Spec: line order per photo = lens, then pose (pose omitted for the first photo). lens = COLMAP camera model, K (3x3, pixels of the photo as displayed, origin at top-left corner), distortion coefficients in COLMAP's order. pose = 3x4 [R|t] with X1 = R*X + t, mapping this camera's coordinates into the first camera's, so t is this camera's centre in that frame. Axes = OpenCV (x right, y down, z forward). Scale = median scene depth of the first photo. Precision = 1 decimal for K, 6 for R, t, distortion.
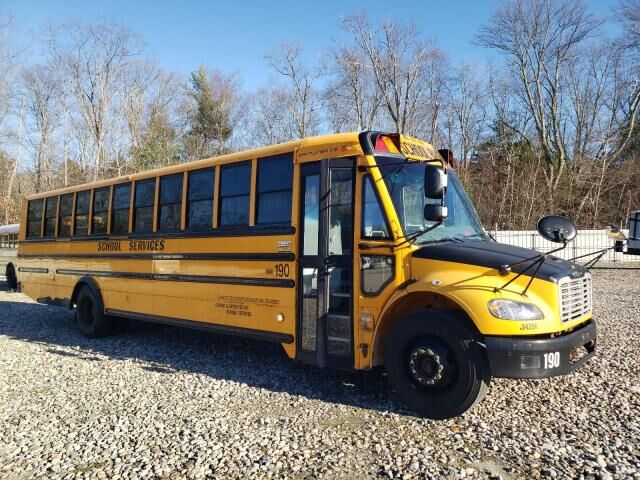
lens RADIAL K [[494.5, 0, 318.6], [0, 494.5, 240.6], [0, 0, 1]] dist [0.043911, -0.014311]
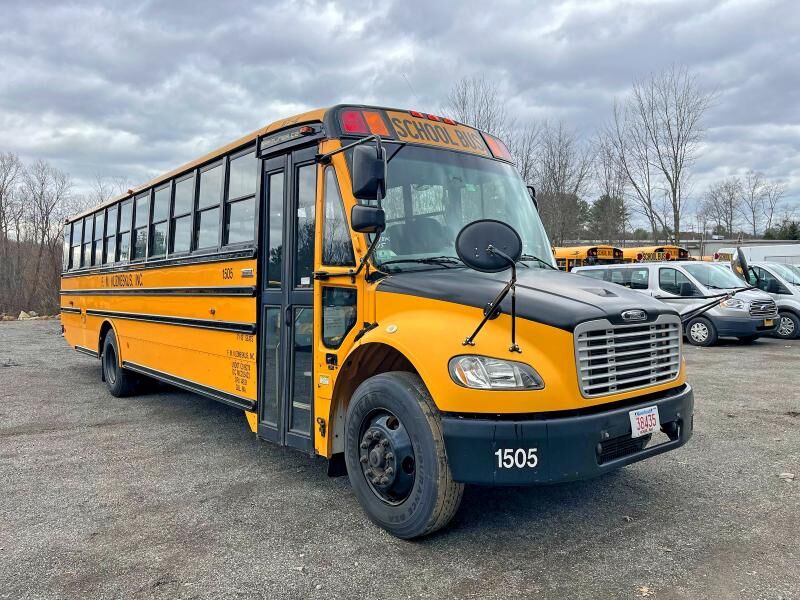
lens RADIAL K [[618.1, 0, 403.8], [0, 618.1, 299.6], [0, 0, 1]] dist [0.043911, -0.014311]
pose [[0.984106, -0.006955, -0.177446, 0.348294], [0.014950, 0.998930, 0.043760, 0.009343], [0.176951, -0.045717, 0.983157, 0.184921]]
